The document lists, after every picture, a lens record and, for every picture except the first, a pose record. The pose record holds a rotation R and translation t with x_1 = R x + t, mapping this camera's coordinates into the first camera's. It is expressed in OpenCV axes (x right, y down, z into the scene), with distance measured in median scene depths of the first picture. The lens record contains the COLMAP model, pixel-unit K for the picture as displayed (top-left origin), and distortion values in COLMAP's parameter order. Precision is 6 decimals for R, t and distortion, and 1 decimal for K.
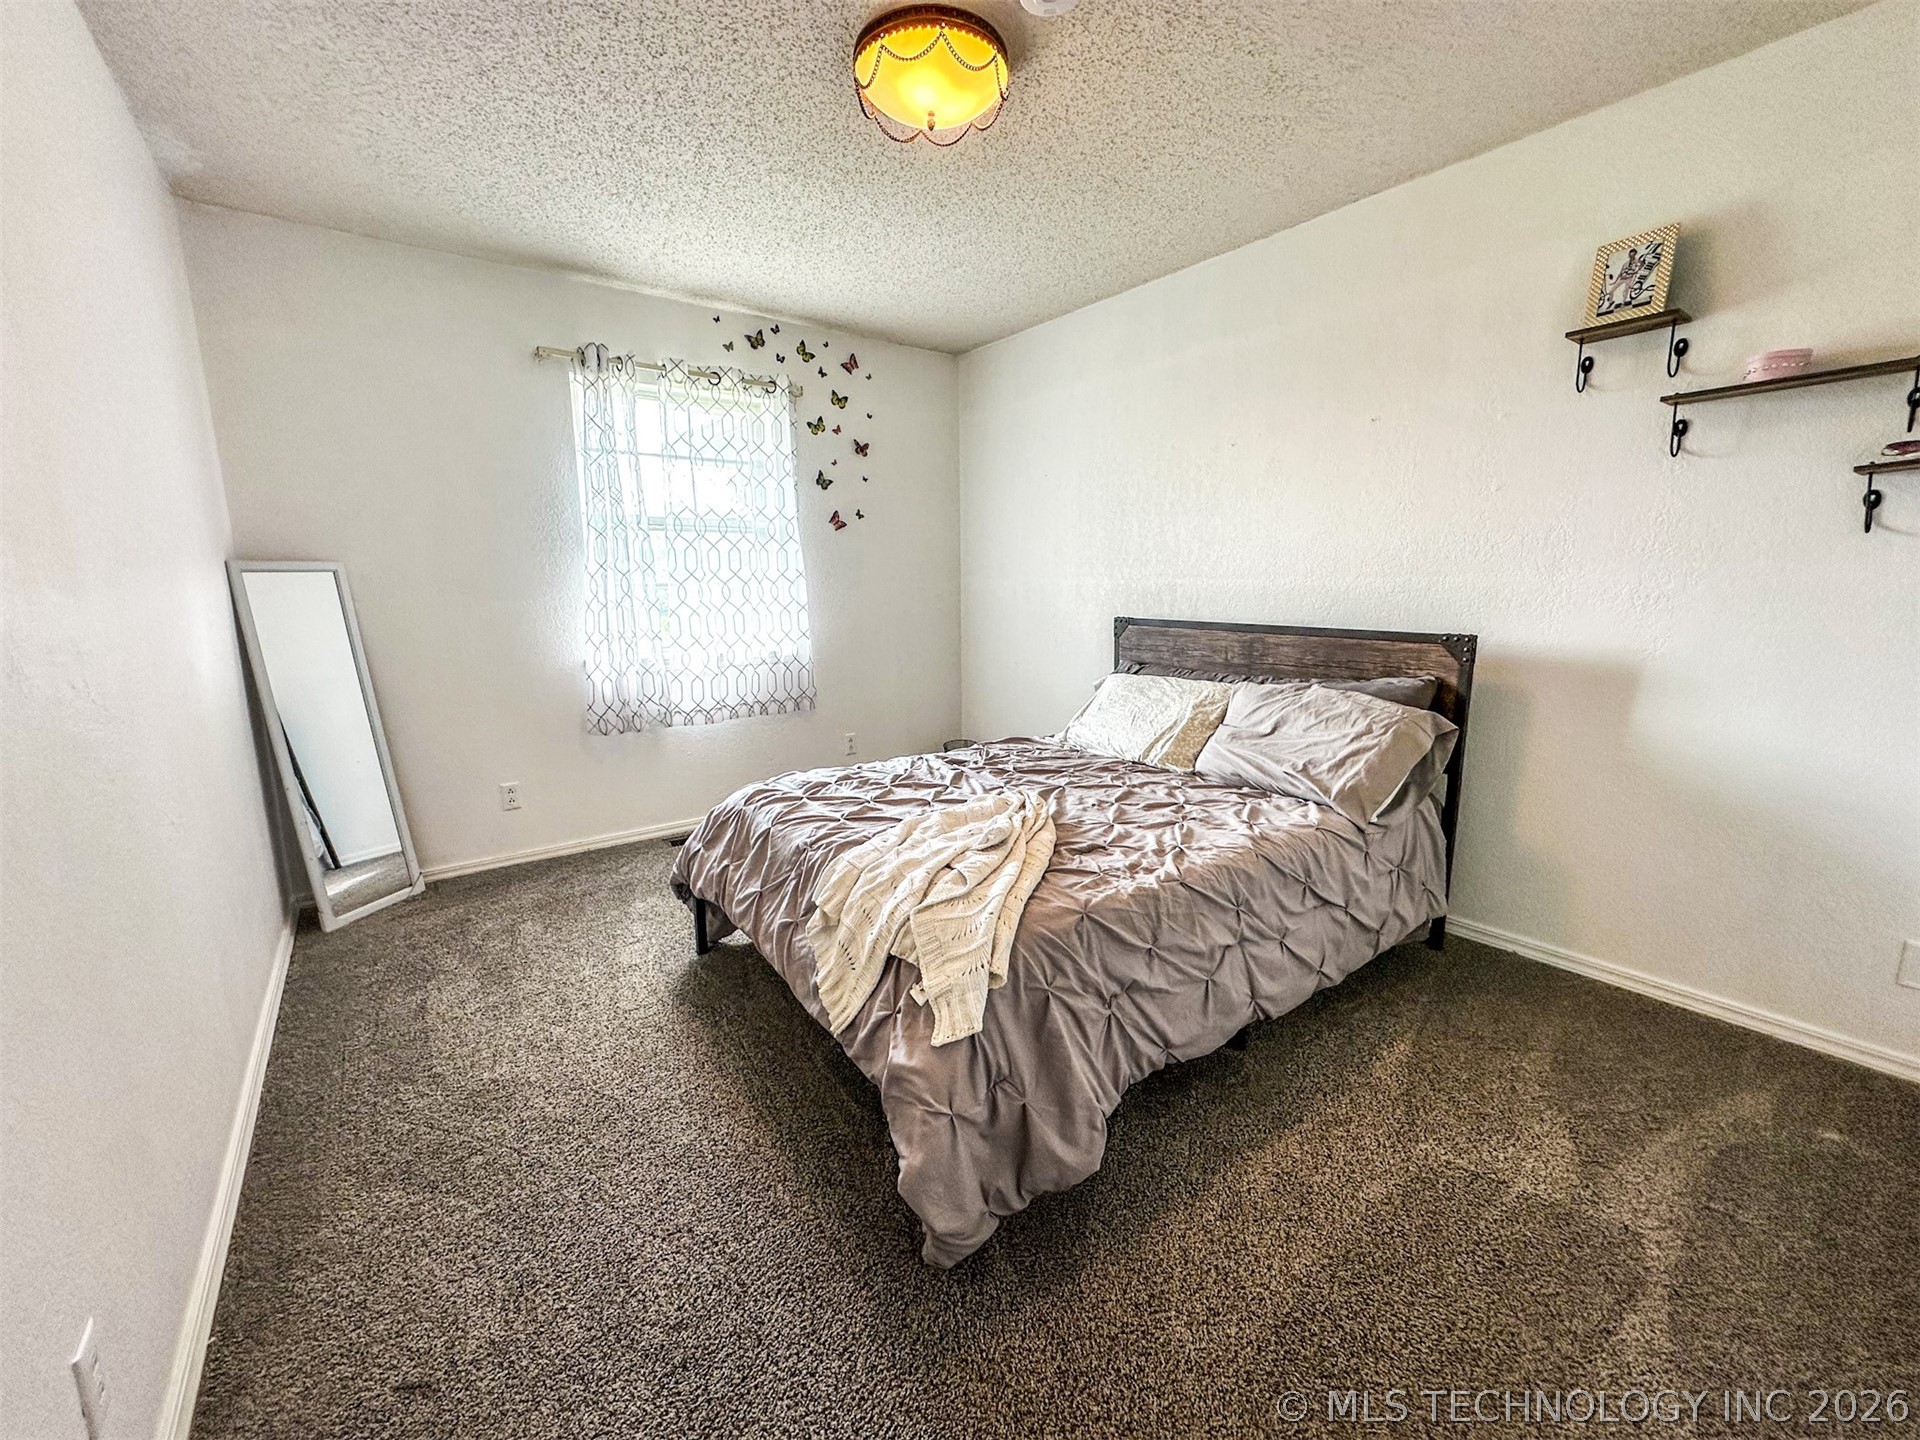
lens RADIAL K [[763.1, 0, 960.0], [0, 763.1, 720.0], [0, 0, 1]] dist [-0.001254, -0.000227]
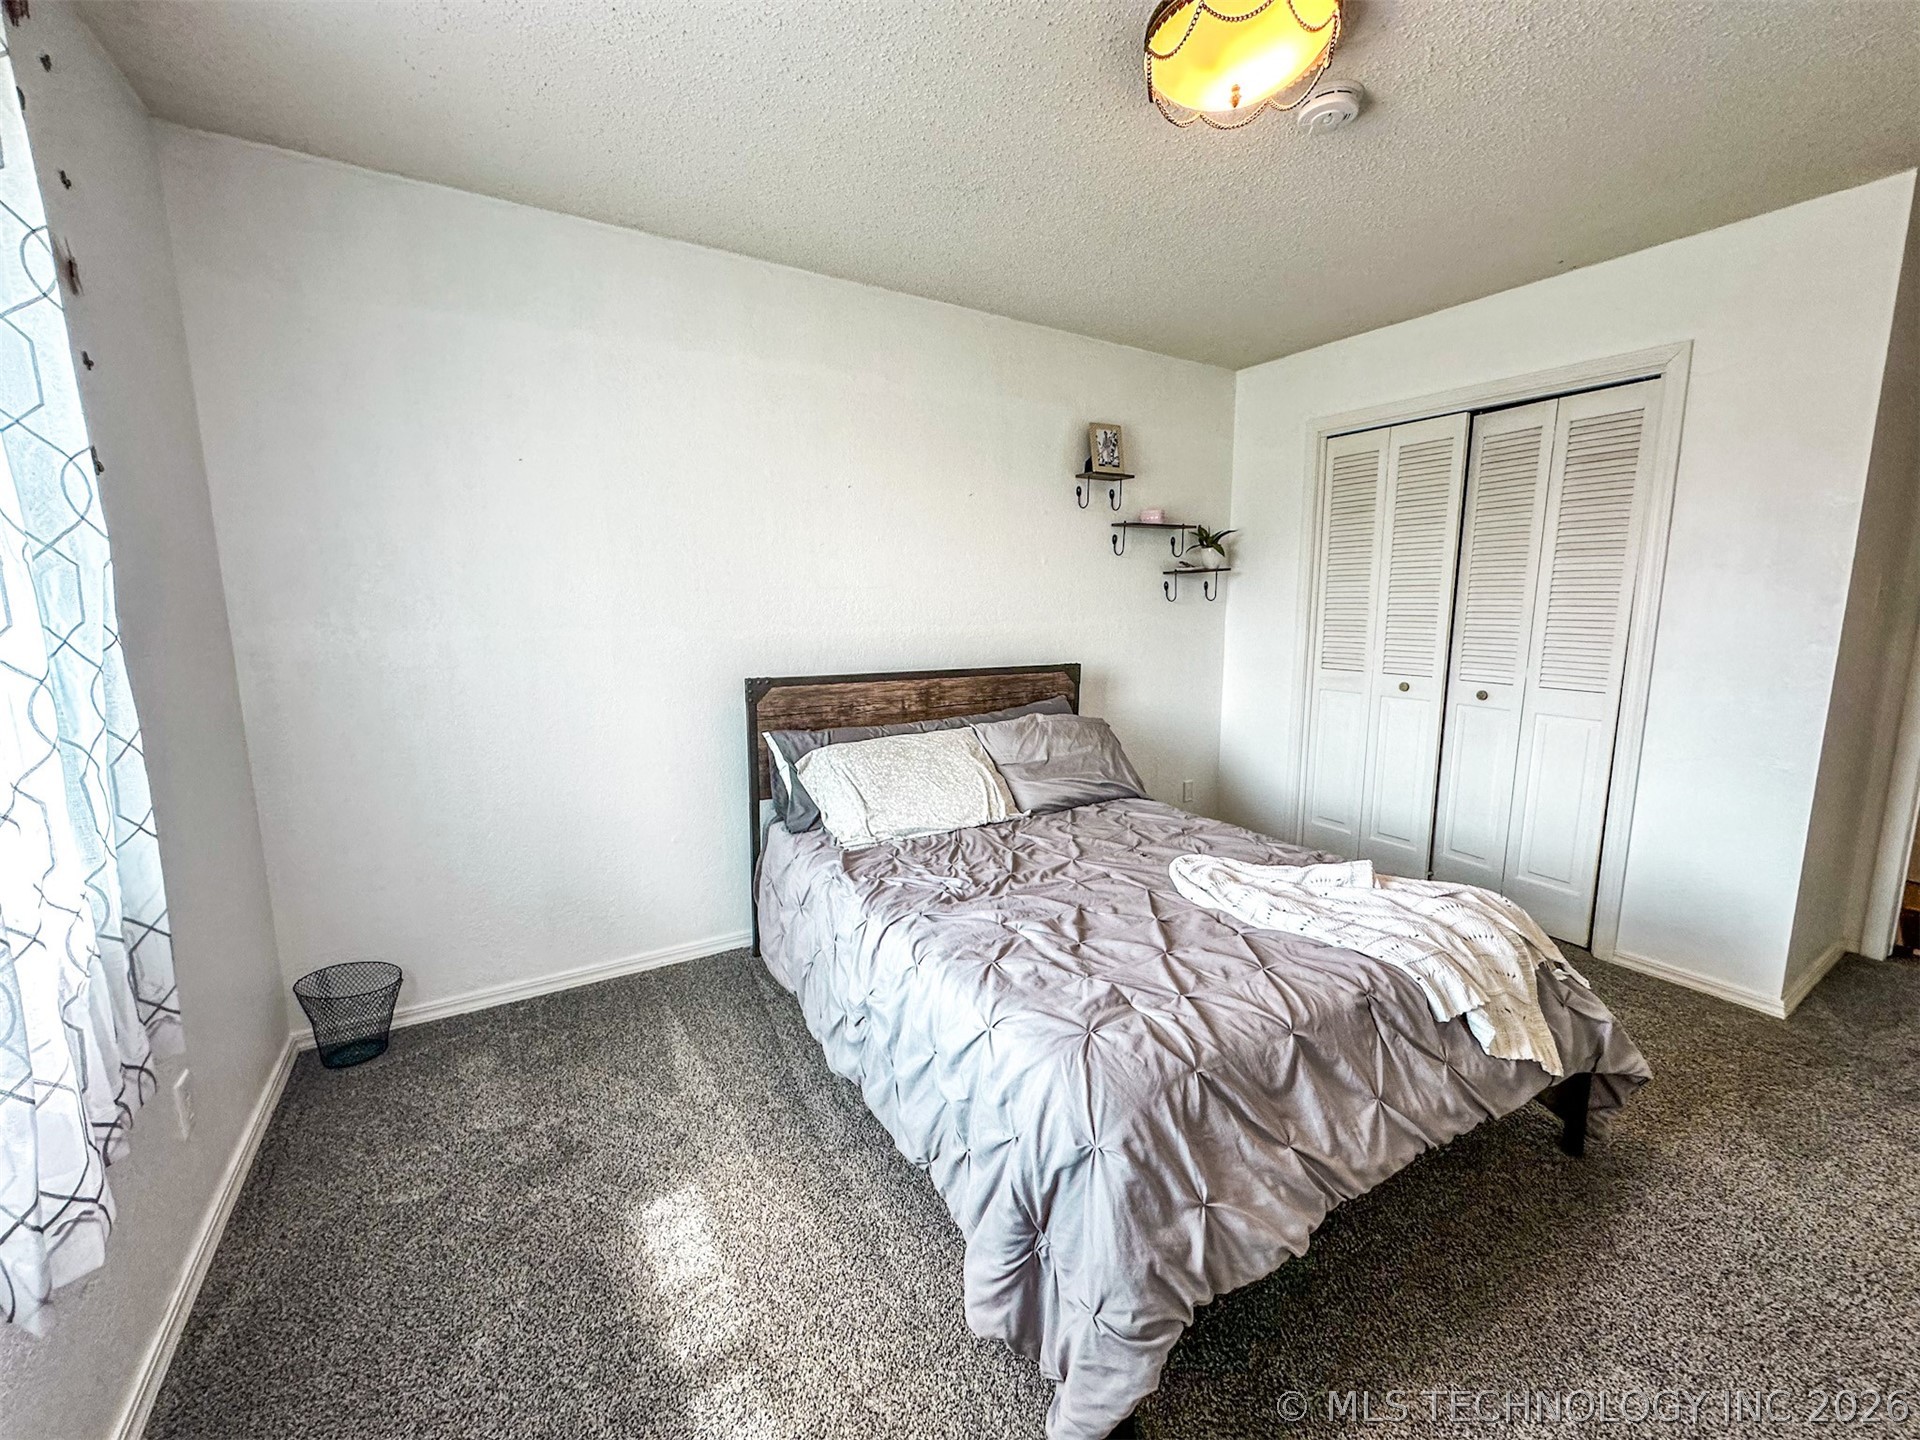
lens RADIAL K [[763.1, 0, 960.0], [0, 763.1, 720.0], [0, 0, 1]] dist [-0.001254, -0.000227]
pose [[0.095711, -0.119924, 0.988159, -0.645210], [0.195106, 0.975720, 0.099517, -0.159377], [-0.976101, 0.183271, 0.116785, 0.882293]]
